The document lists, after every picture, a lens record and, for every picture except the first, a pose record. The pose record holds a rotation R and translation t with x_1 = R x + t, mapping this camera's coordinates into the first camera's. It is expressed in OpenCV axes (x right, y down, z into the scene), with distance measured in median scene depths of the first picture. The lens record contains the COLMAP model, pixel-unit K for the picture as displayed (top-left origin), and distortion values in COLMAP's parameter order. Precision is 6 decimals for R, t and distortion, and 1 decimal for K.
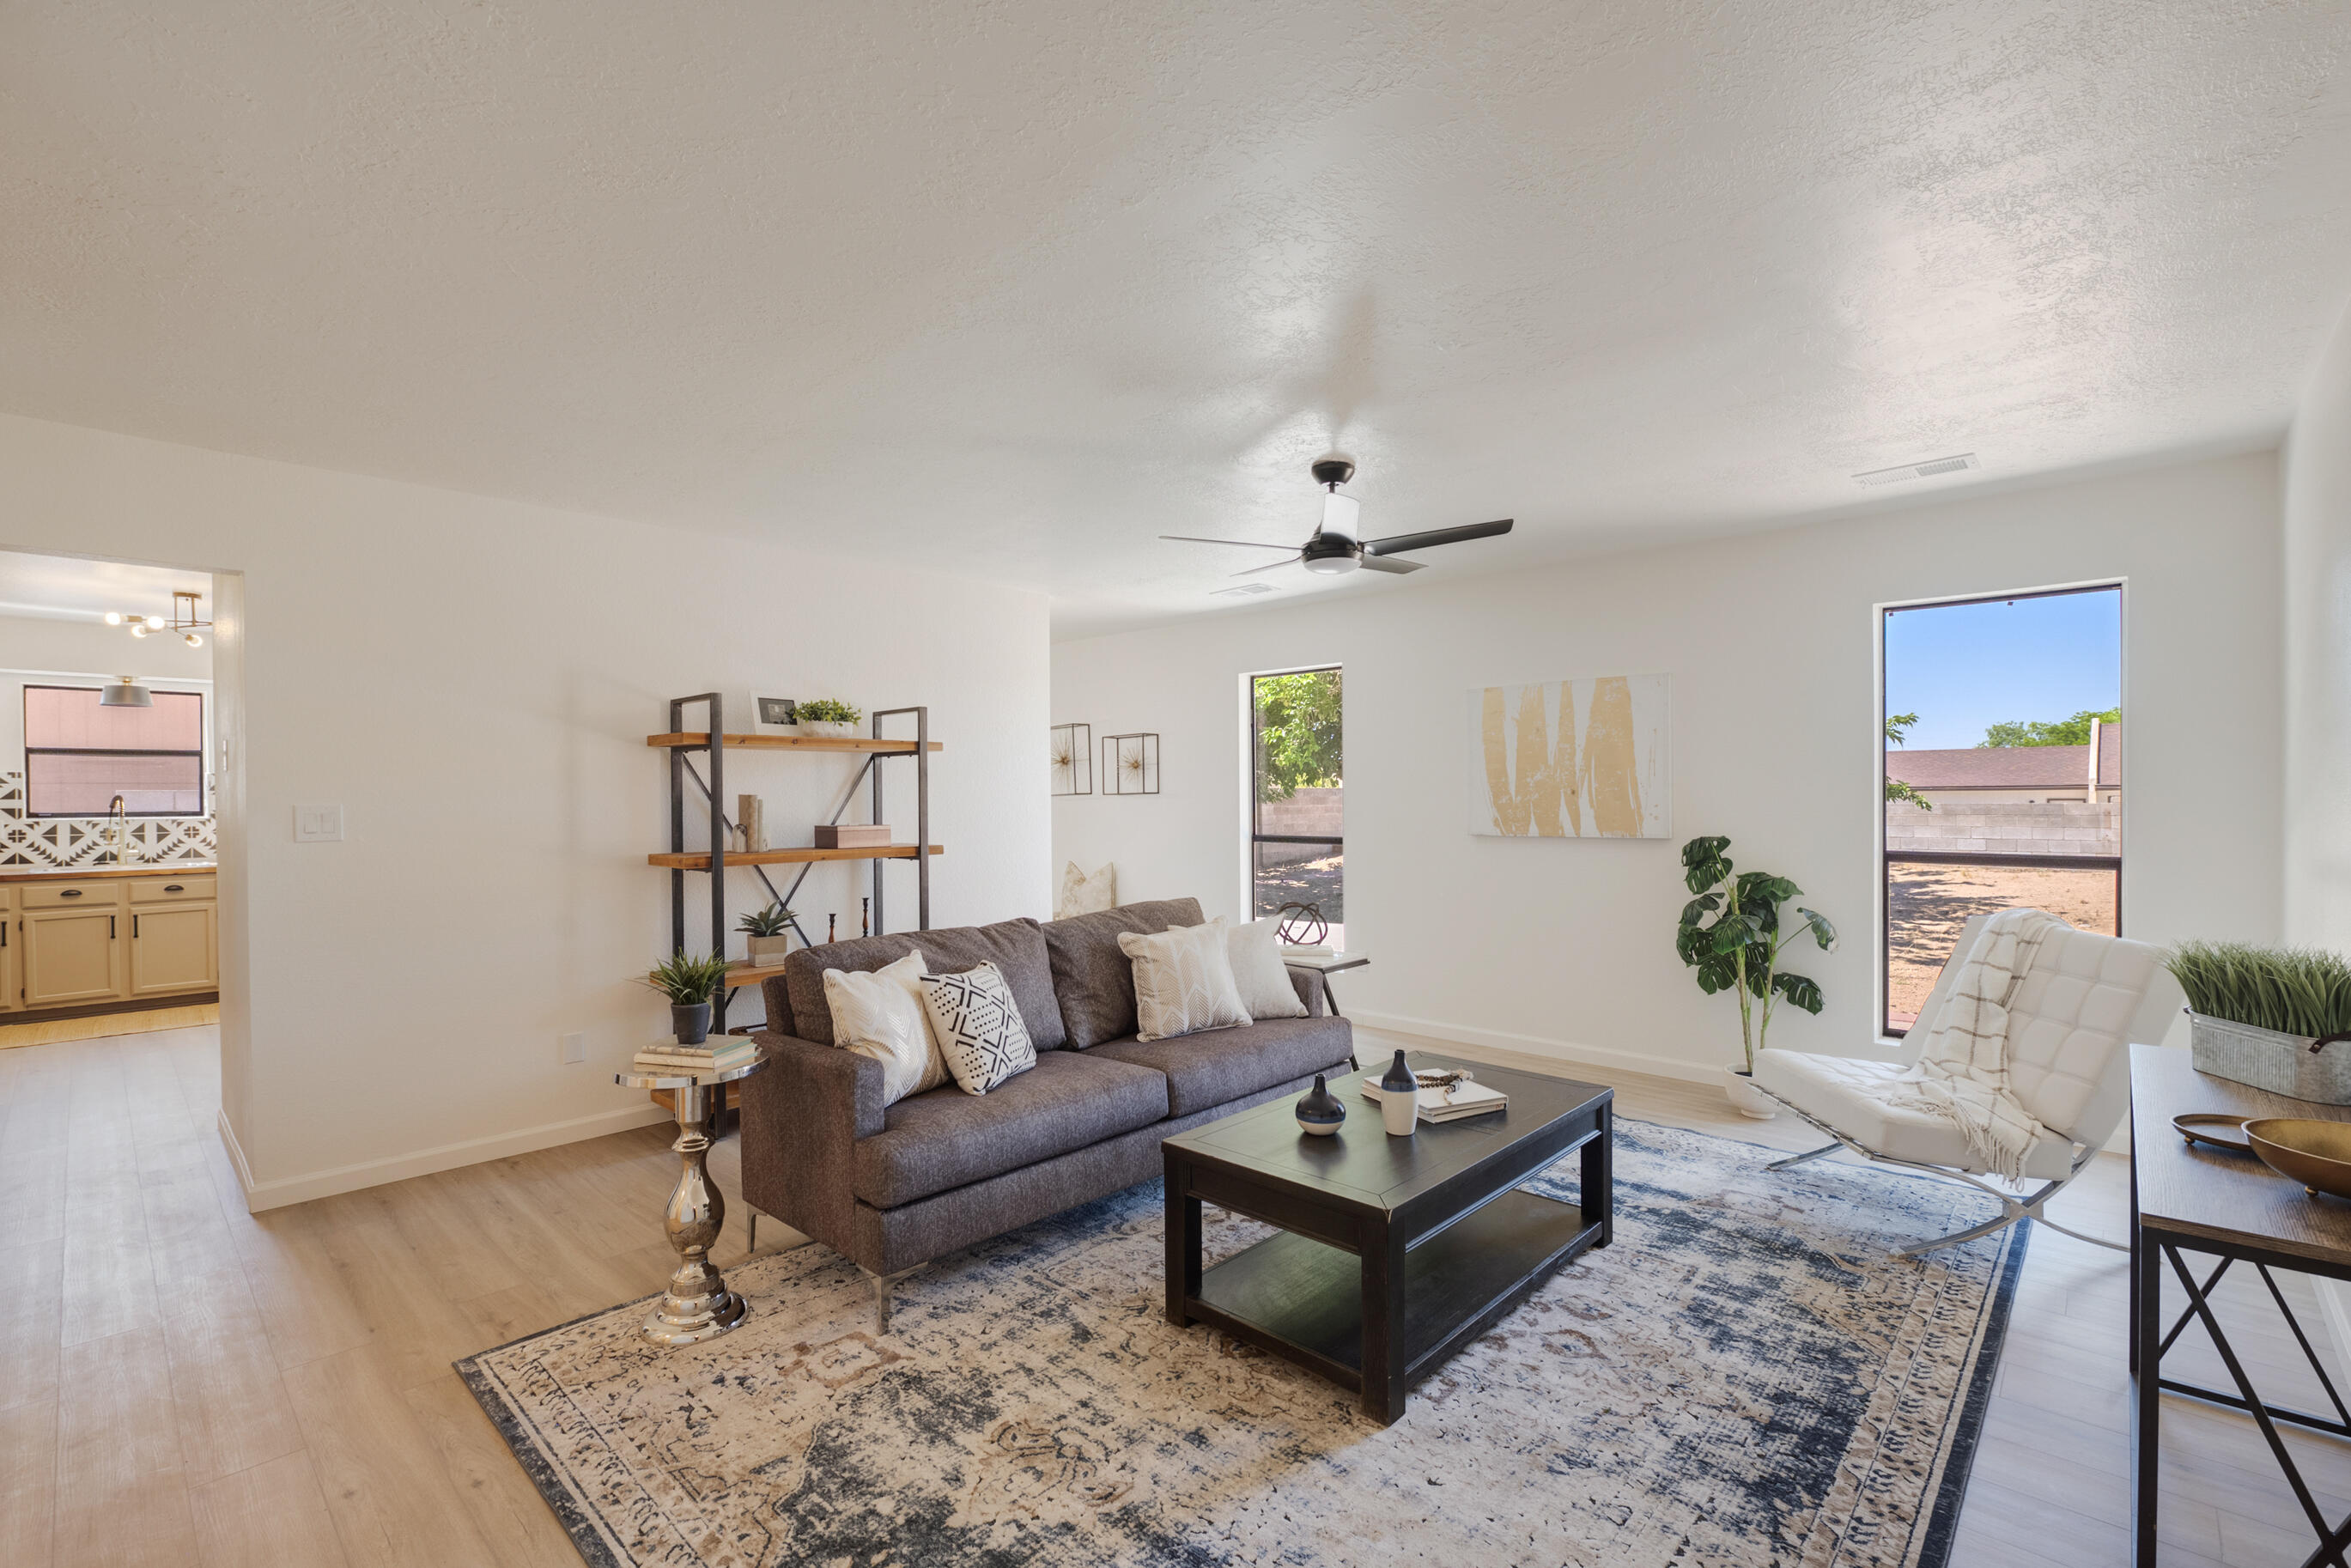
lens RADIAL K [[1042.4, 0, 1189.5], [0, 1042.4, 805.7], [0, 0, 1]] dist [-0.002564, -0.004096]
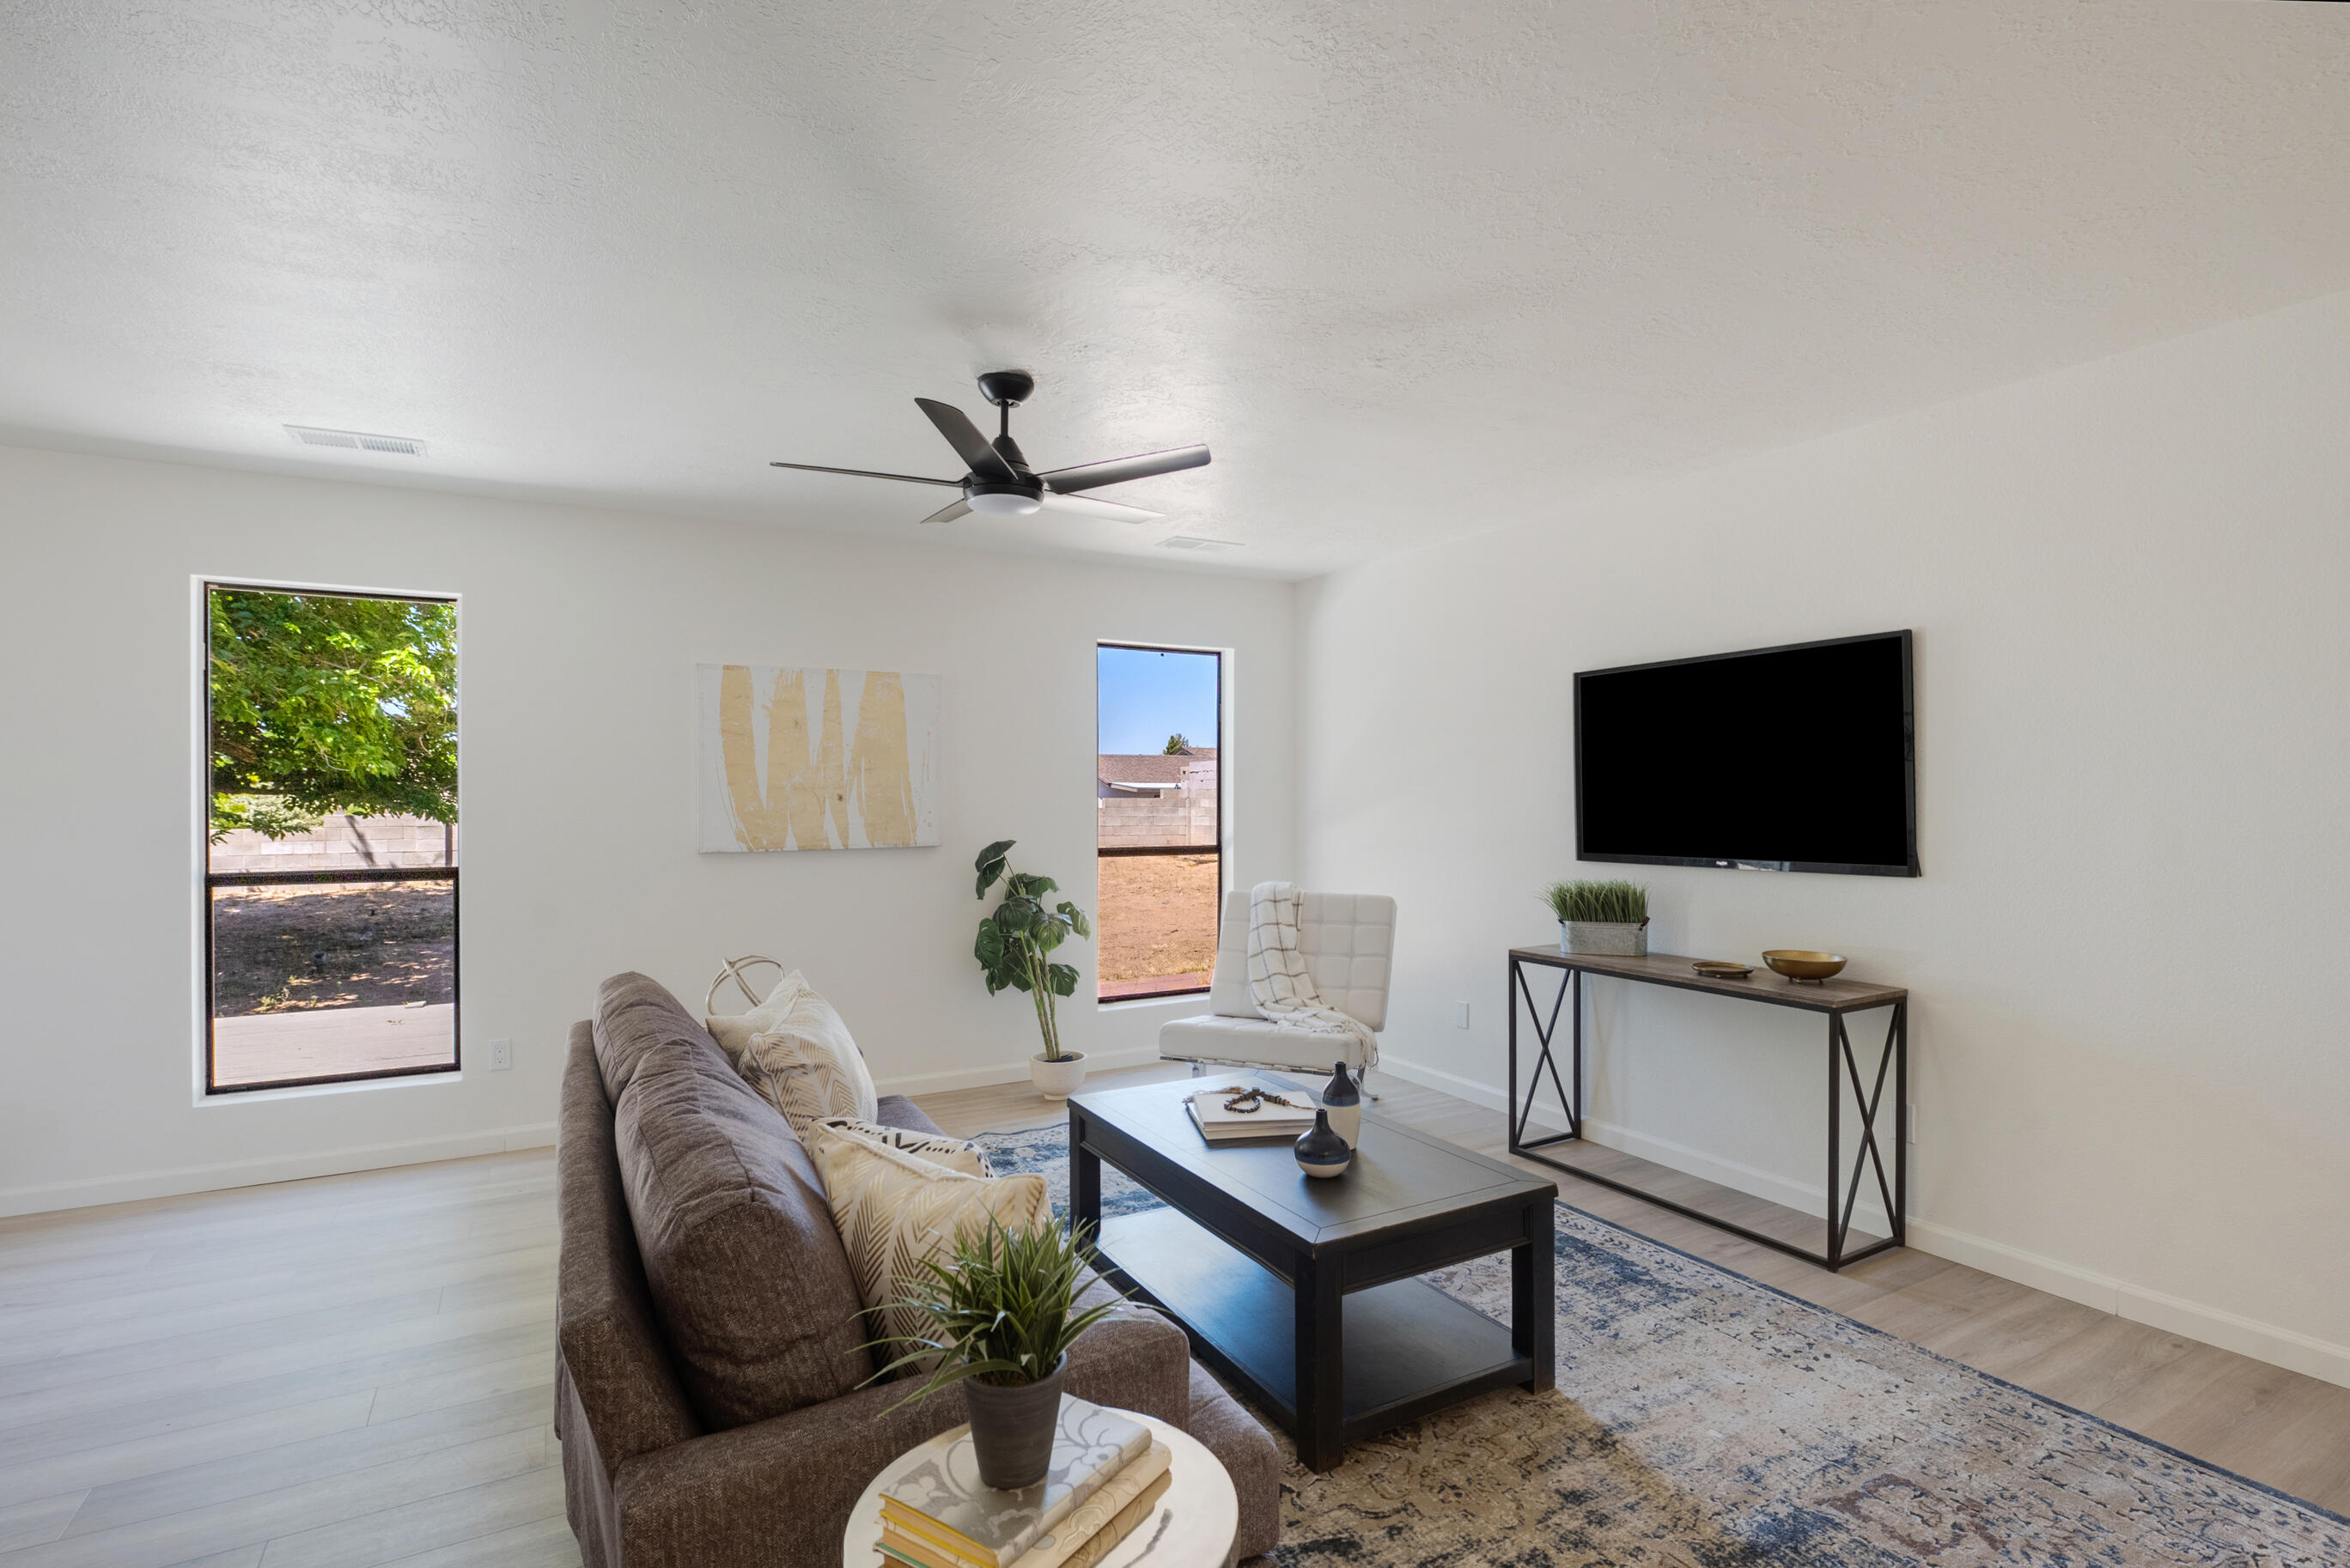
lens RADIAL K [[1138.6, 0, 1175.0], [0, 1138.6, 784.0], [0, 0, 1]] dist [-0.001088, -0.000236]
pose [[0.294975, 0.013069, 0.955415, -0.524356], [0.010218, 0.999806, -0.016831, -0.005760], [-0.955450, 0.014727, 0.294785, 0.505605]]
